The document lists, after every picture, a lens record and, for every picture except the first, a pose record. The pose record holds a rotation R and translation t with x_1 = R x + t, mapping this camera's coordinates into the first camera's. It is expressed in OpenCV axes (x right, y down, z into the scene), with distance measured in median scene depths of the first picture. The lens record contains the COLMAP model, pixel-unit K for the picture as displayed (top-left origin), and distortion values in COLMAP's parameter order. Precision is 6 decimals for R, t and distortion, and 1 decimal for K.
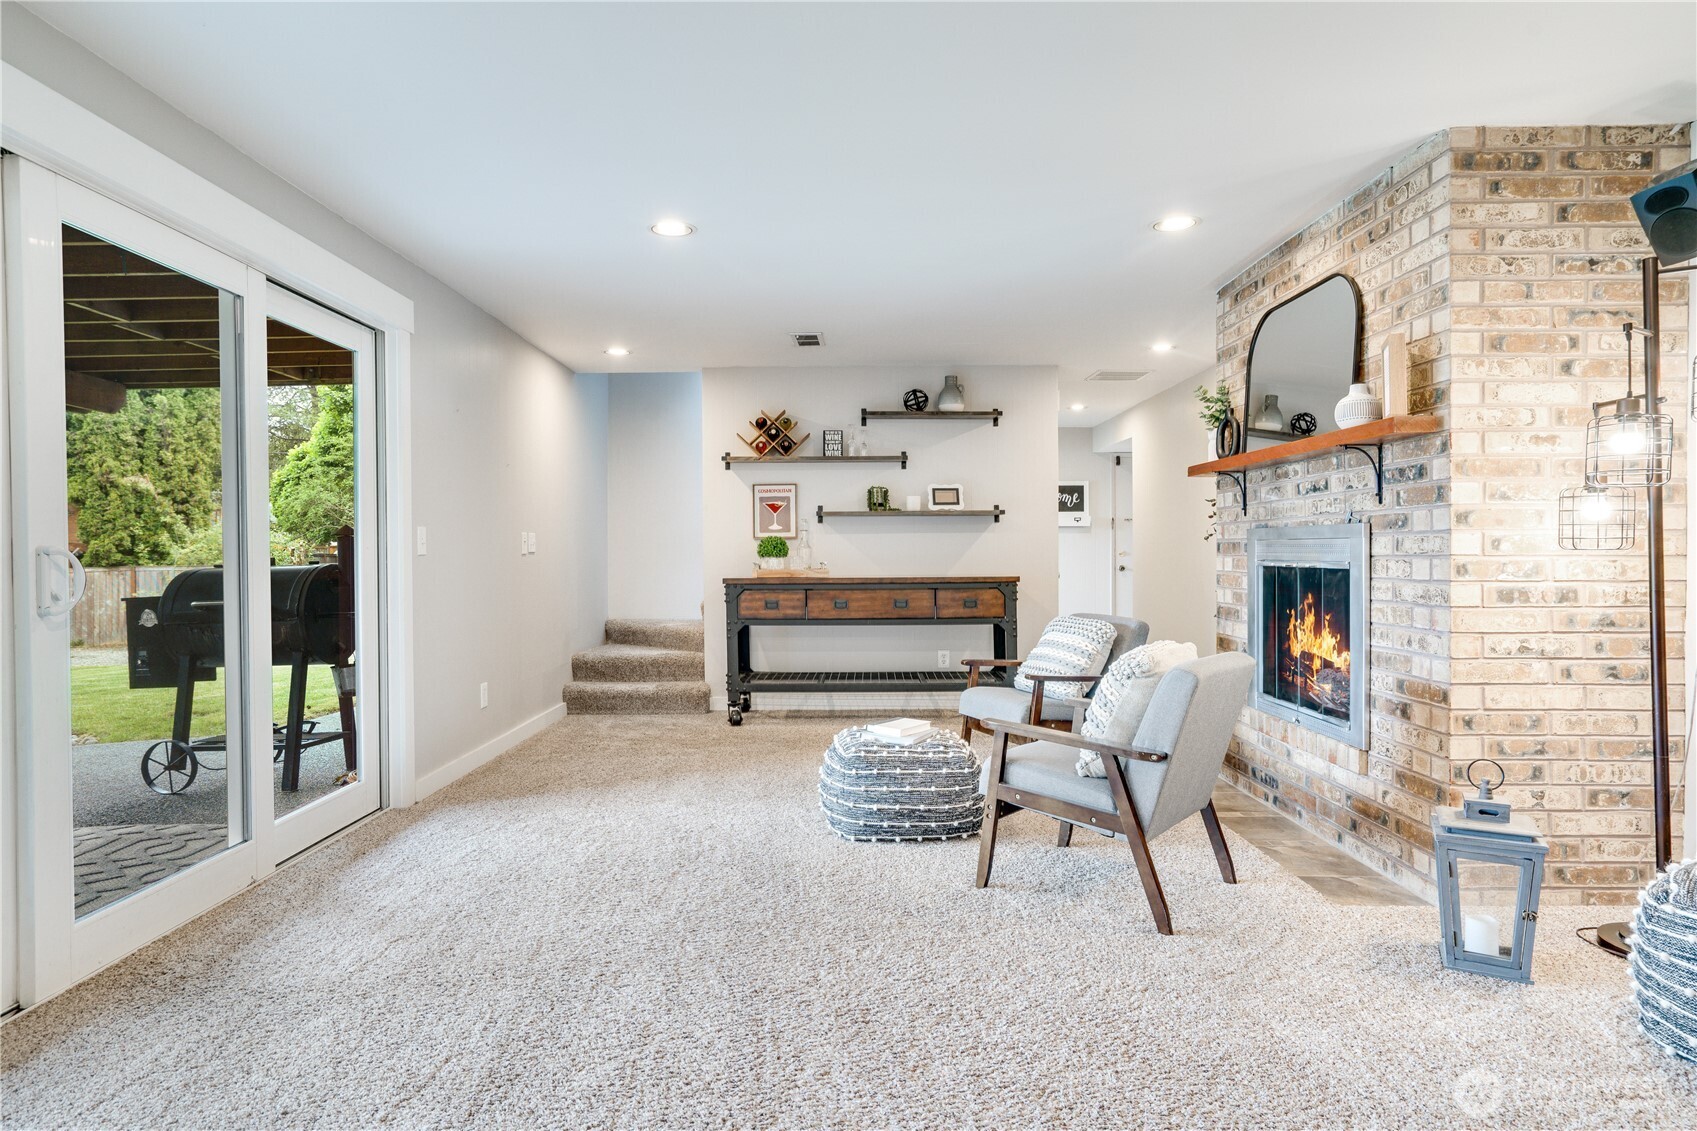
lens RADIAL K [[982.6, 0, 848.1], [0, 982.6, 565.4], [0, 0, 1]] dist [-0.023372, 0.000228]
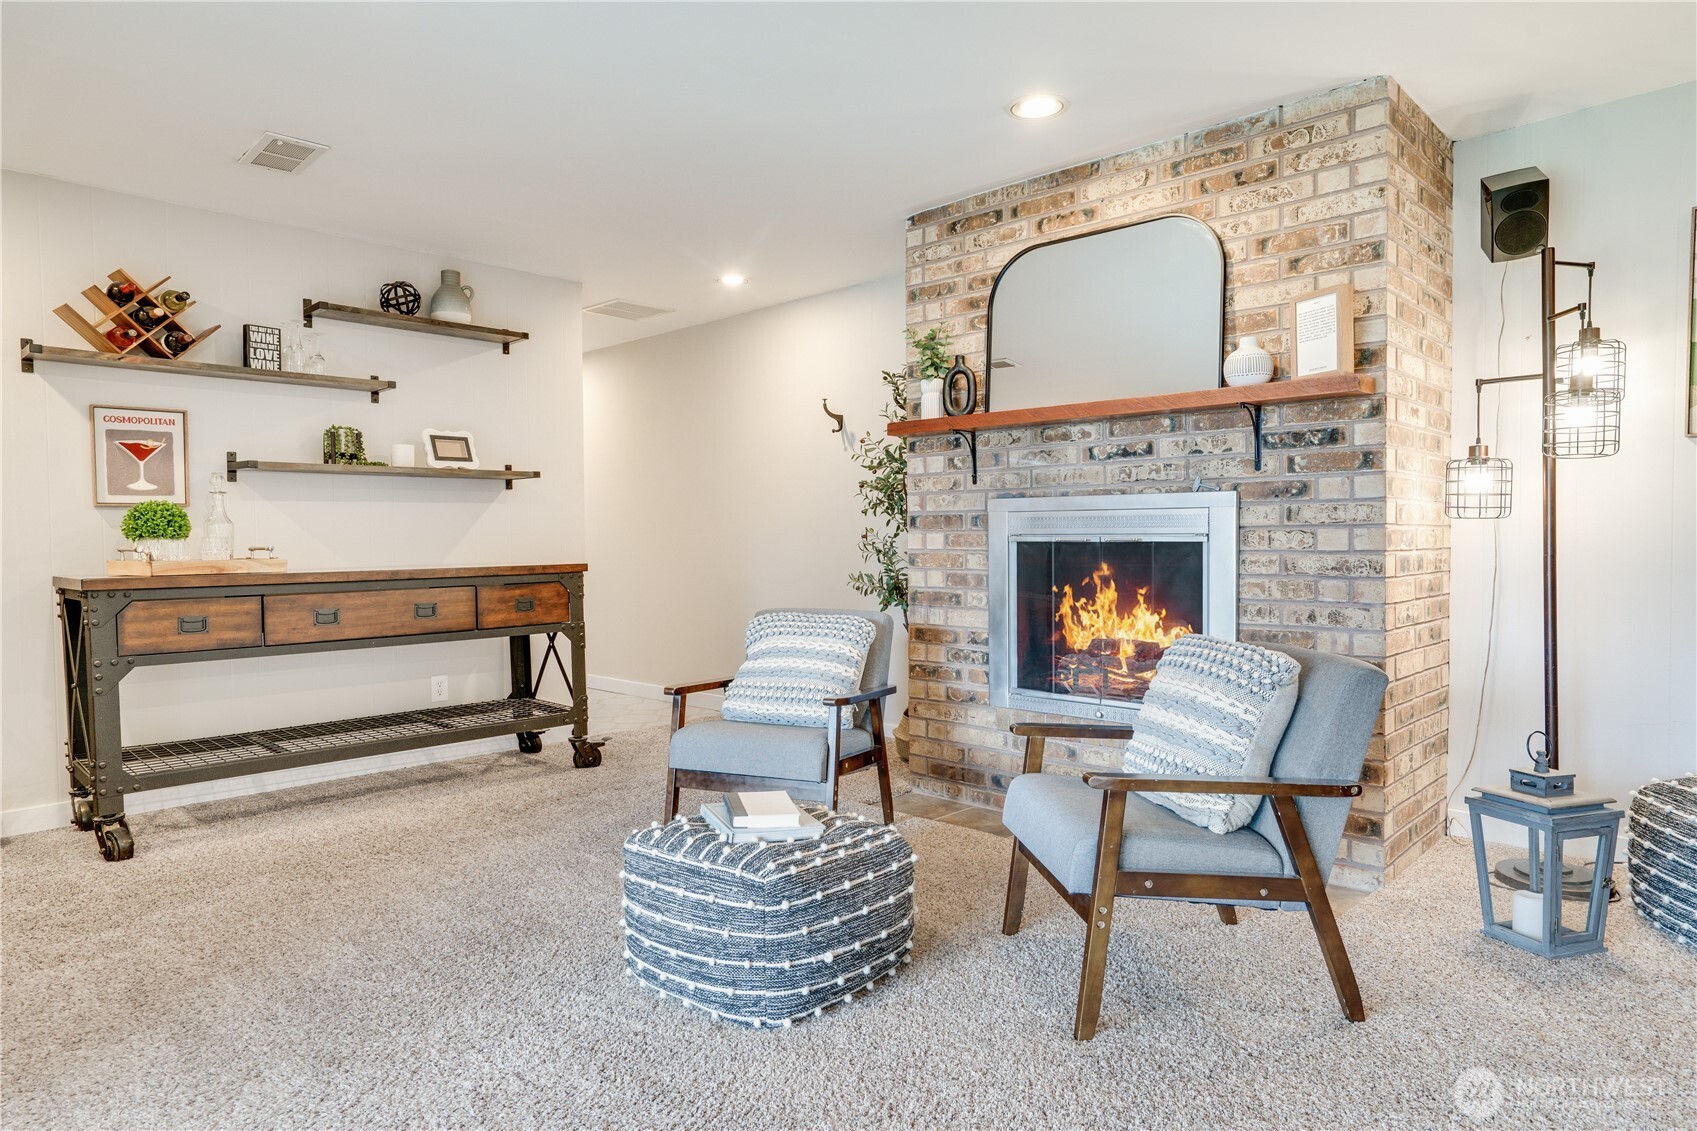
lens RADIAL K [[1024.9, 0, 848.8], [0, 1024.9, 560.6], [0, 0, 1]] dist [-0.010481, 0.005725]
pose [[0.690463, -0.019869, 0.723095, -0.318815], [0.015228, 0.999800, 0.012932, 0.002987], [-0.723208, 0.002082, 0.690627, 0.457320]]
